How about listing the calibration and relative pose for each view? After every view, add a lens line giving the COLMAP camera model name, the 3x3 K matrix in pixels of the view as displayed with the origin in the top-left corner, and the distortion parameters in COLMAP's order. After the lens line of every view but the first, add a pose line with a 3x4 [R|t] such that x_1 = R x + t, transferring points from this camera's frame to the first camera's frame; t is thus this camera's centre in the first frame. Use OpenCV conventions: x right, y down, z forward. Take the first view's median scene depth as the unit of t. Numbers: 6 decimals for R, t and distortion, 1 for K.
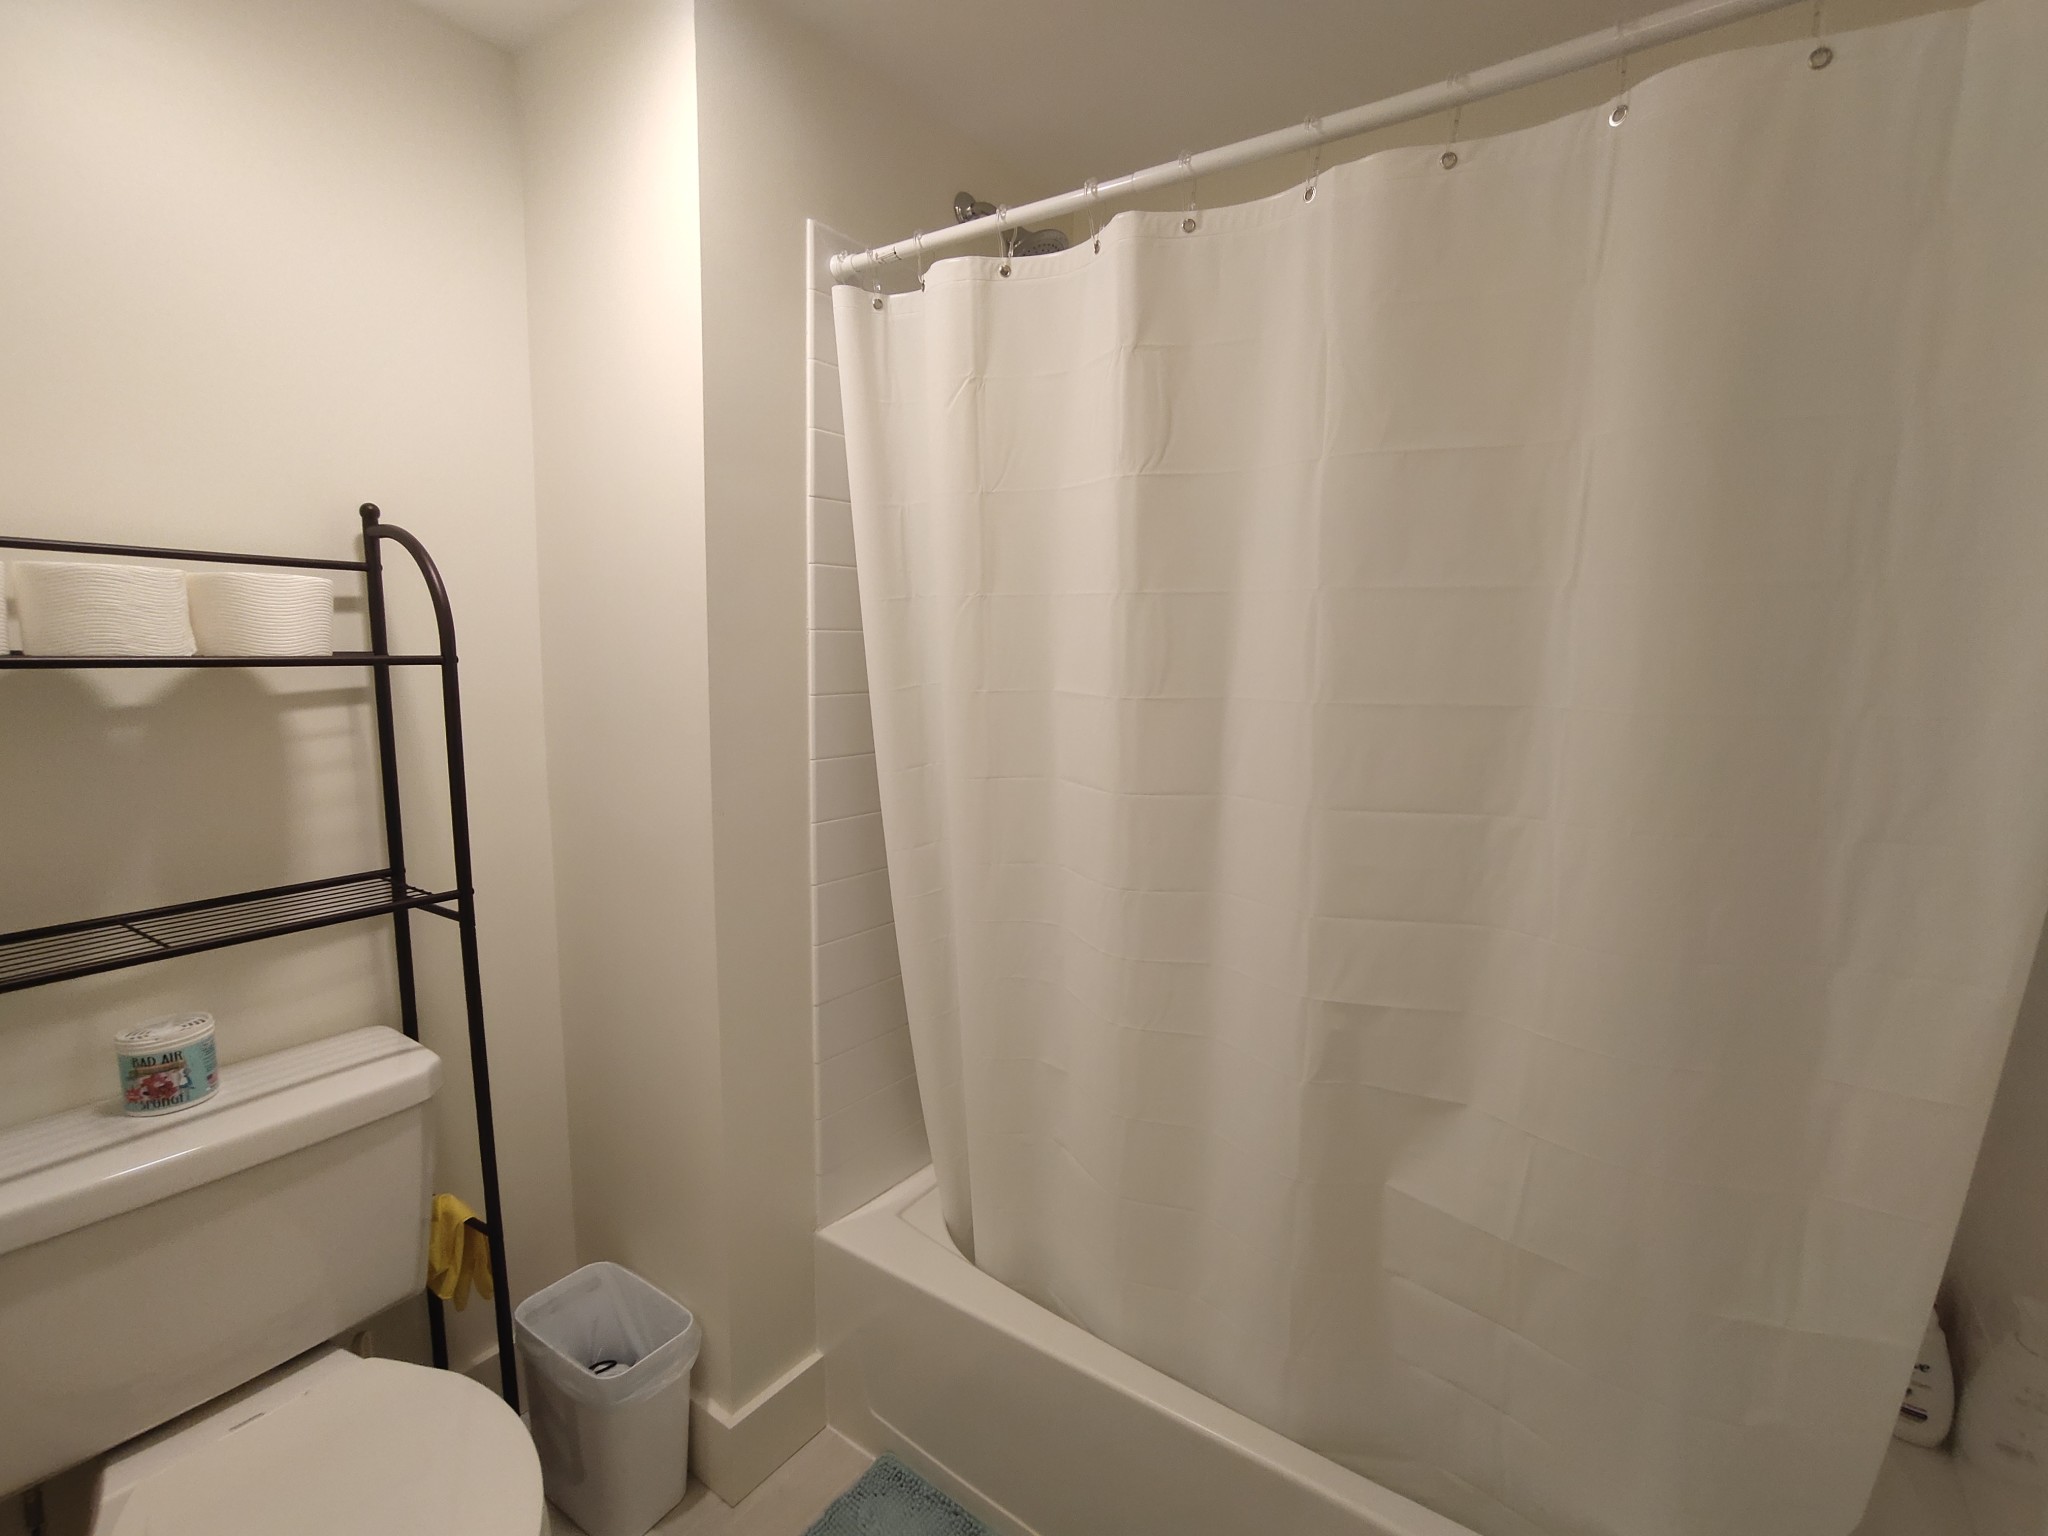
lens RADIAL K [[944.3, 0, 1016.5], [0, 944.3, 758.5], [0, 0, 1]] dist [-0.048085, 0.015162]
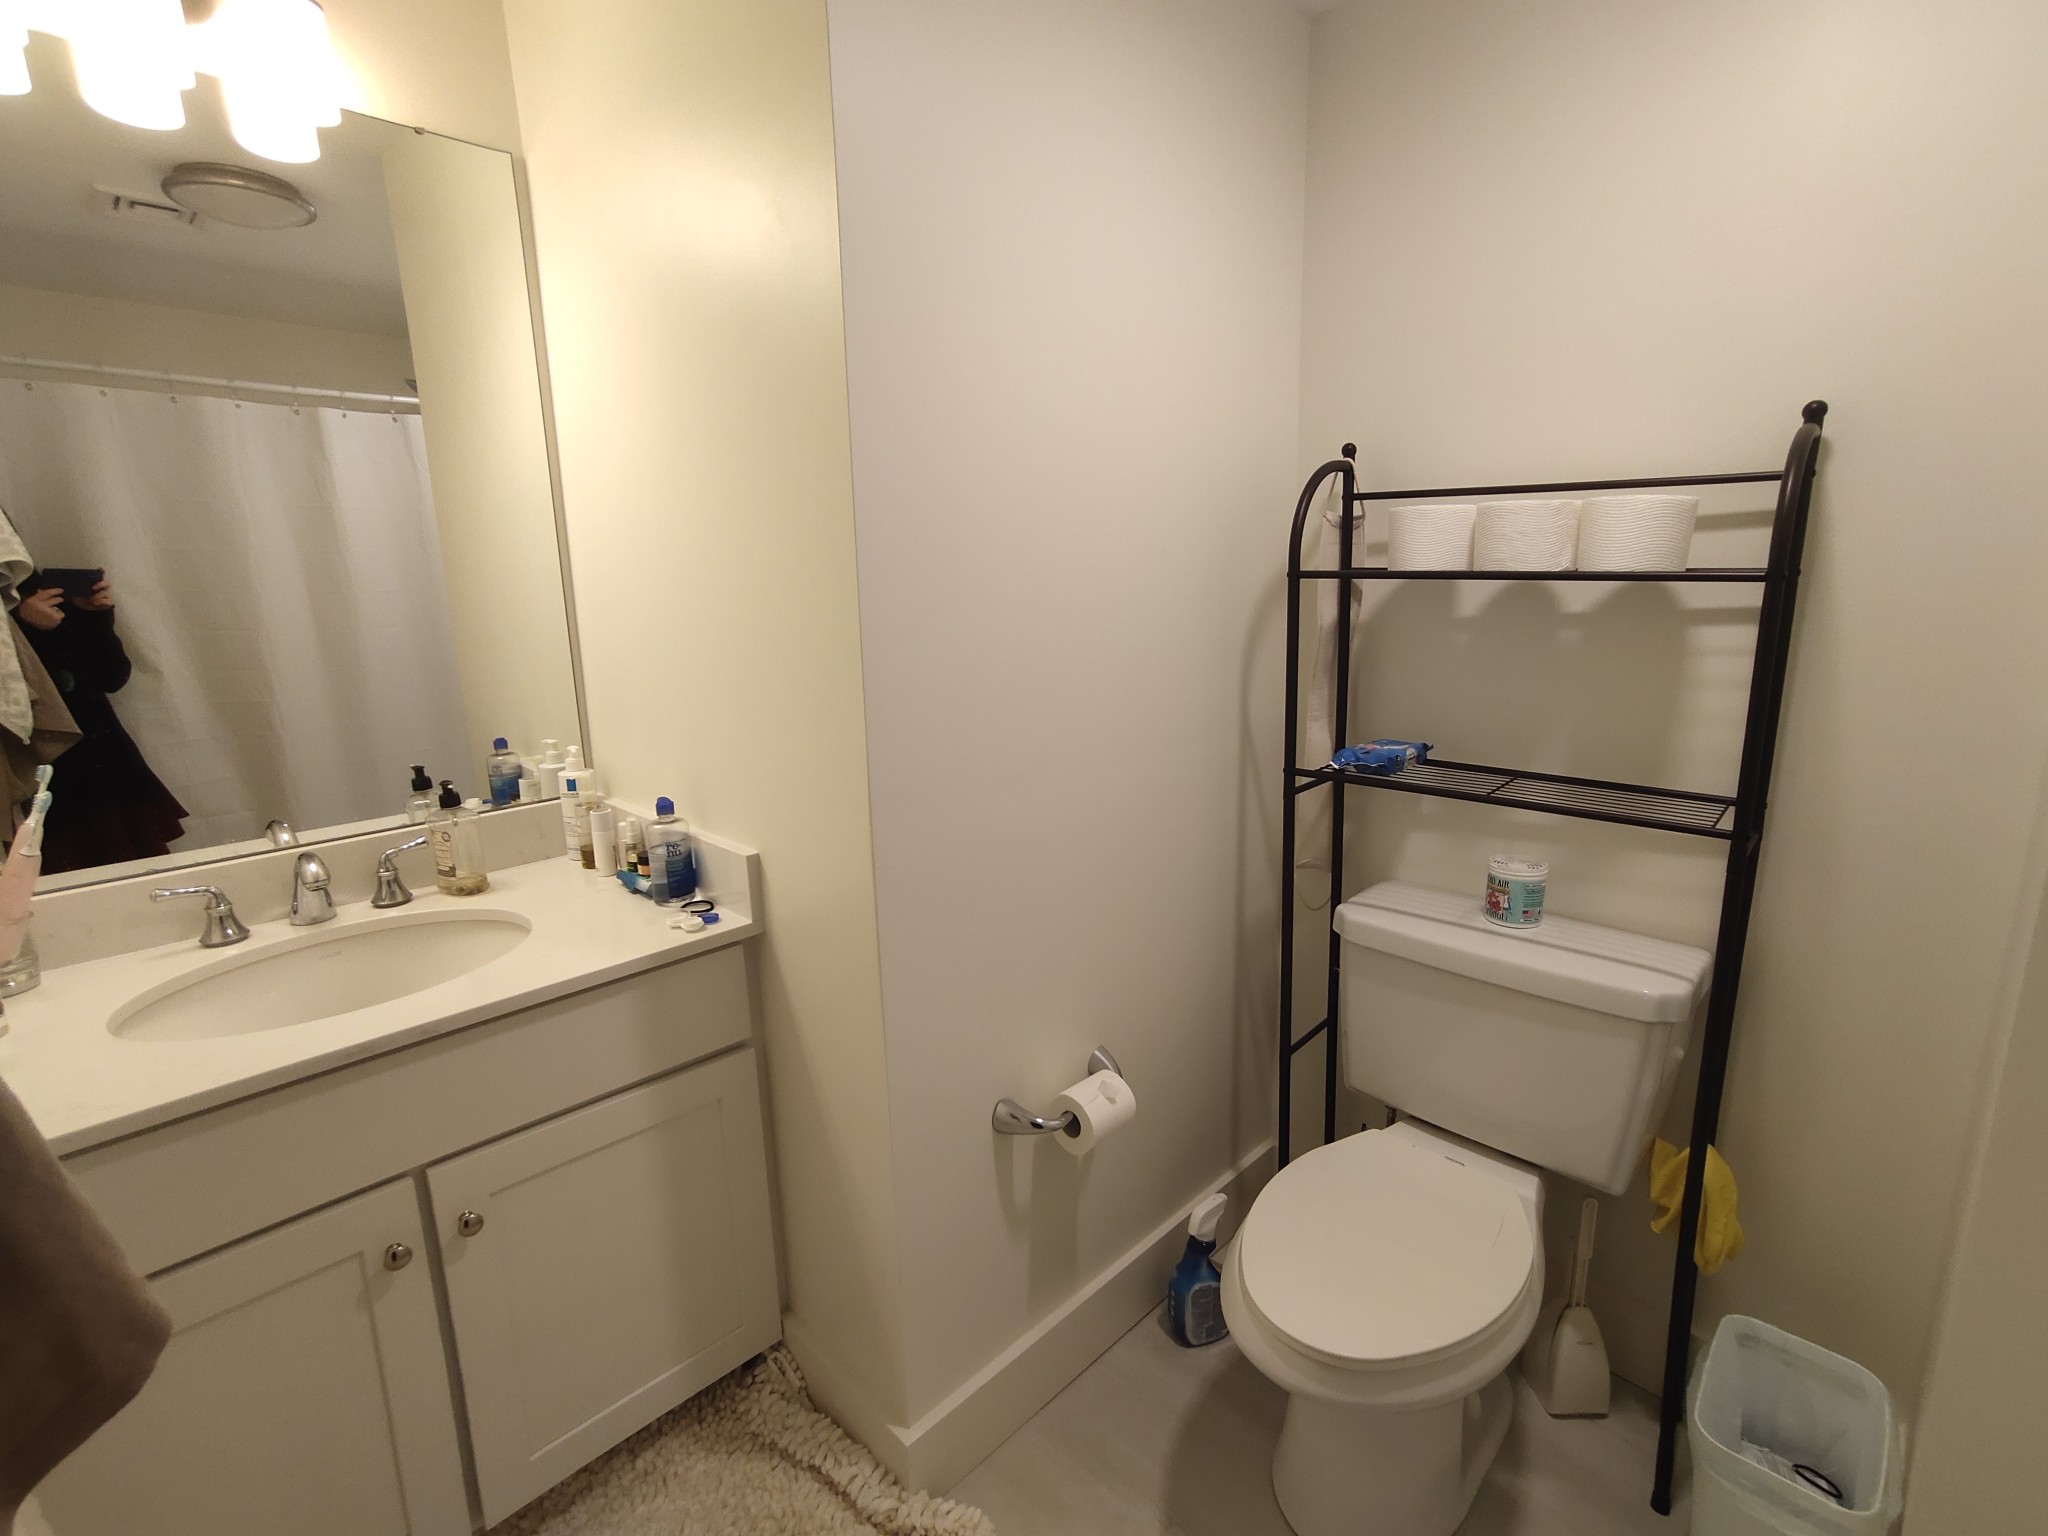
lens RADIAL K [[944.3, 0, 1016.5], [0, 944.3, 758.5], [0, 0, 1]] dist [-0.048085, 0.015162]
pose [[-0.196215, 0.185245, -0.962904, 0.428946], [-0.100664, 0.972999, 0.207700, -0.049434], [0.975380, 0.137684, -0.172270, 0.494577]]
